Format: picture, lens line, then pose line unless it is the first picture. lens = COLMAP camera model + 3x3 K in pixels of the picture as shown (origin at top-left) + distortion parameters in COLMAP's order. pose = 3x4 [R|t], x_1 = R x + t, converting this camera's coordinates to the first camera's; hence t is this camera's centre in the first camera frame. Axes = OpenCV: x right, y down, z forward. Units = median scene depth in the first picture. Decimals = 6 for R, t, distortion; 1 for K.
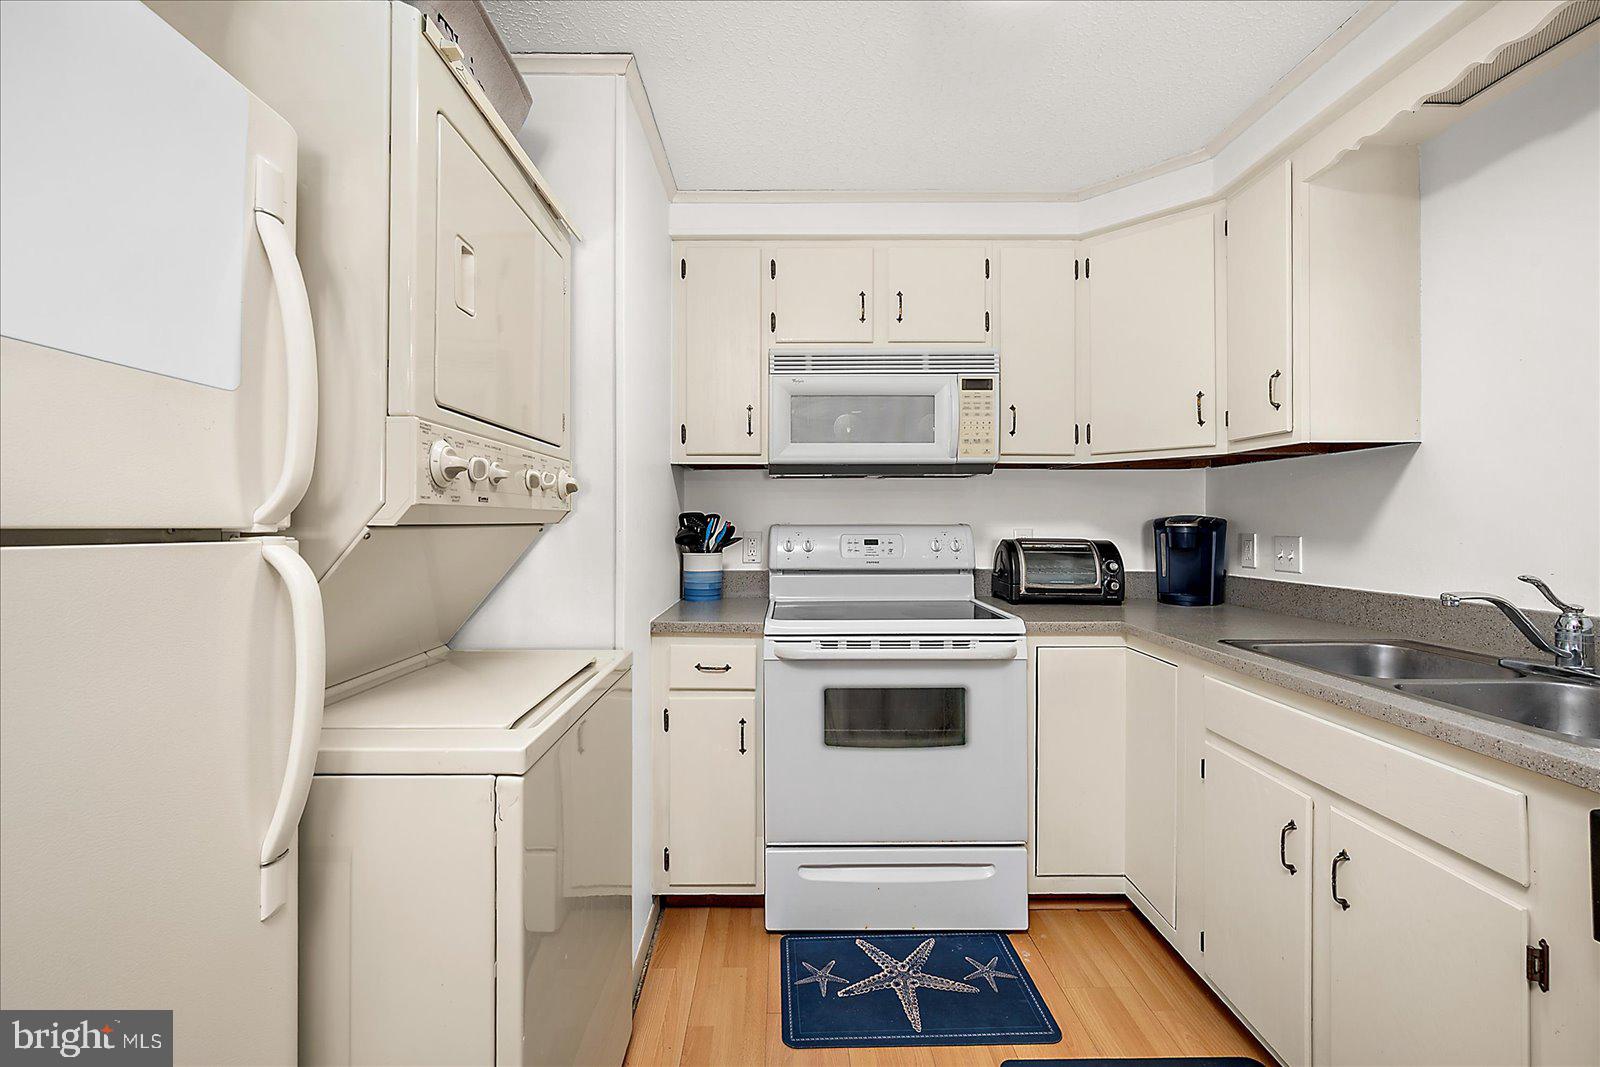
lens RADIAL K [[698.2, 0, 803.4], [0, 698.2, 515.9], [0, 0, 1]] dist [0.000244, -0.000608]
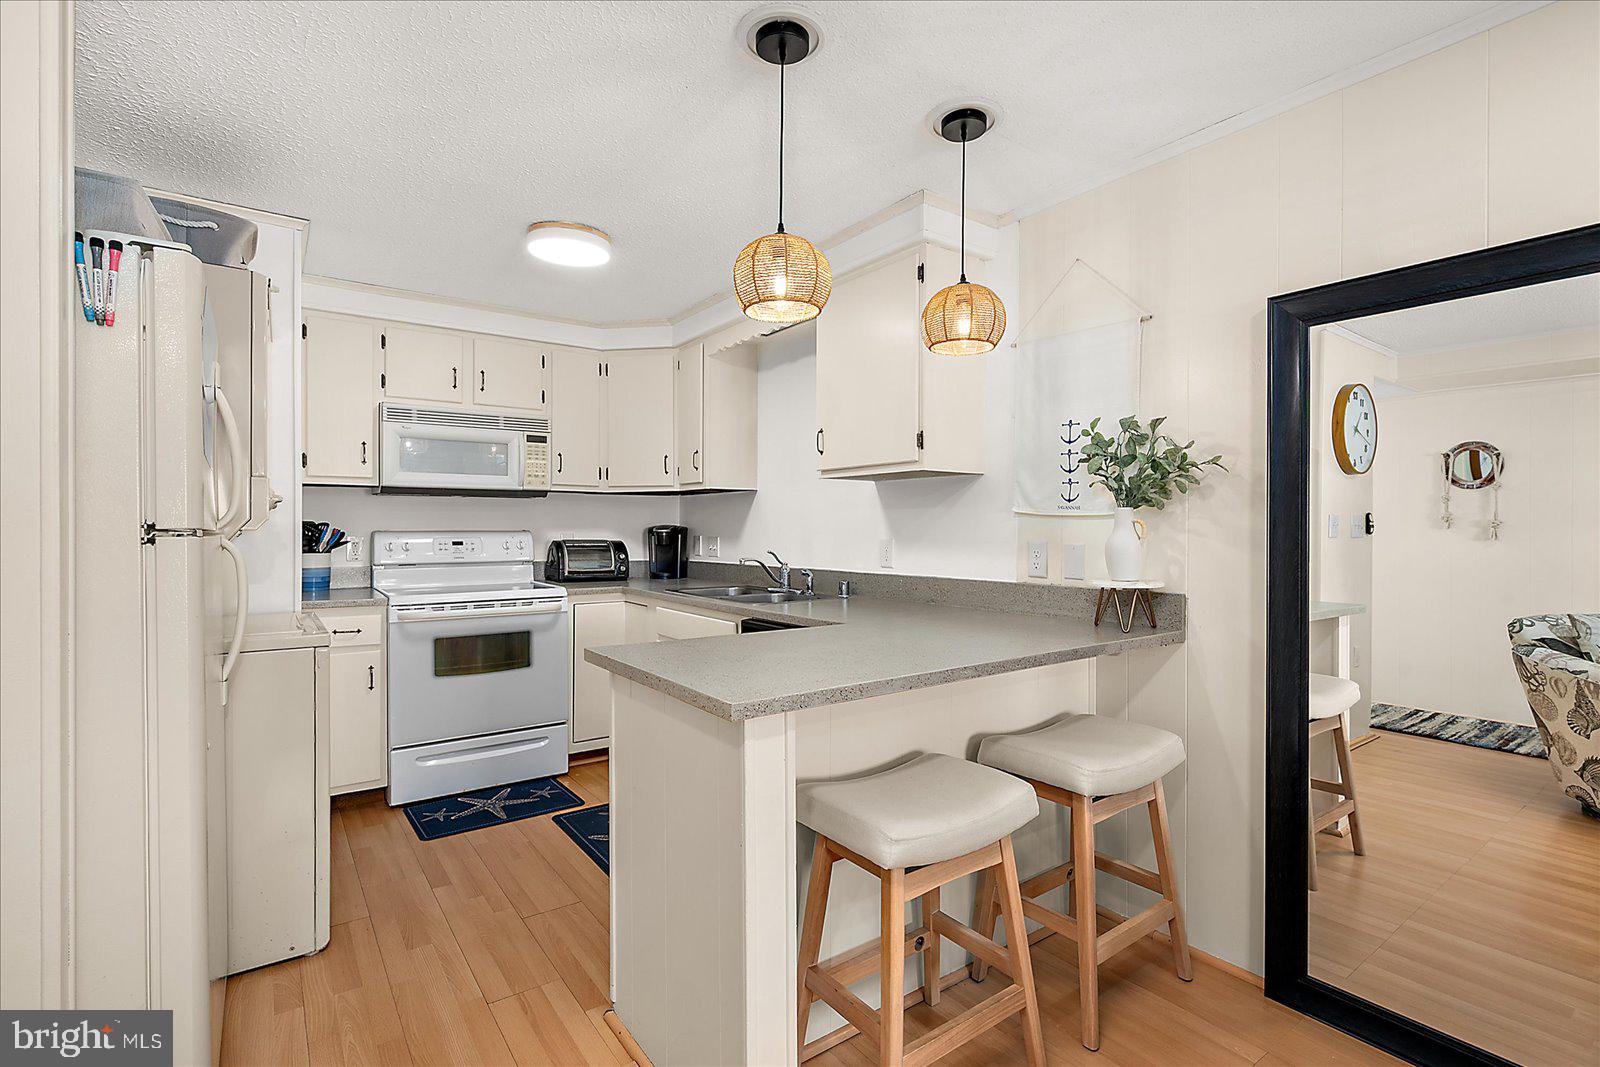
lens RADIAL K [[739.9, 0, 787.6], [0, 739.9, 531.6], [0, 0, 1]] dist [-0.001620, -0.000083]
pose [[0.830780, -0.000968, 0.556600, -0.197945], [-0.005950, 0.999926, 0.010619, -0.005791], [-0.556569, -0.012133, 0.830713, -0.659774]]
